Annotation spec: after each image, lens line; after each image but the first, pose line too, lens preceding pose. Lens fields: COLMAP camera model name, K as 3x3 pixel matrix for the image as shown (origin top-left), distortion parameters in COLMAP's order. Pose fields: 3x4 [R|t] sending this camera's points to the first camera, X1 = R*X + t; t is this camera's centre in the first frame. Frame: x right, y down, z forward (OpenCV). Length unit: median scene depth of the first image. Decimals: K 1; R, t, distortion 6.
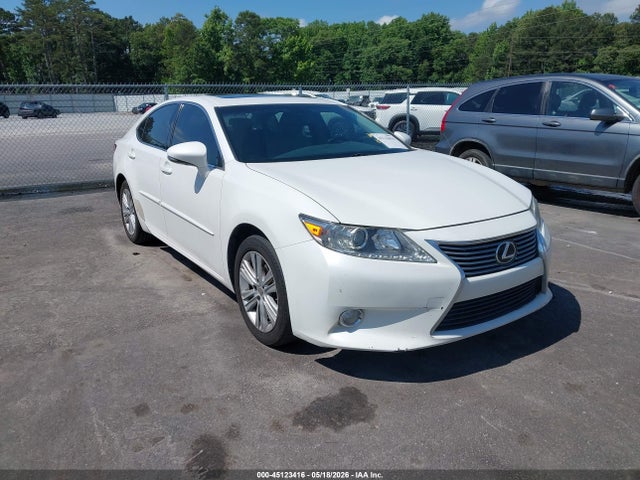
lens RADIAL K [[495.5, 0, 312.3], [0, 495.5, 234.2], [0, 0, 1]] dist [-0.006797, -0.000867]
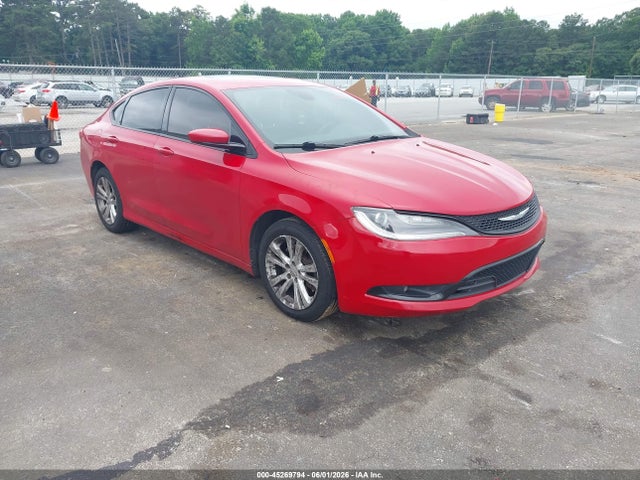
lens RADIAL K [[495.5, 0, 308.9], [0, 495.5, 242.3], [0, 0, 1]] dist [-0.006797, -0.000867]
pose [[0.984743, -0.033791, 0.170704, -0.187926], [0.027187, 0.998794, 0.040875, 0.041221], [-0.171879, -0.035610, 0.984474, -0.132055]]
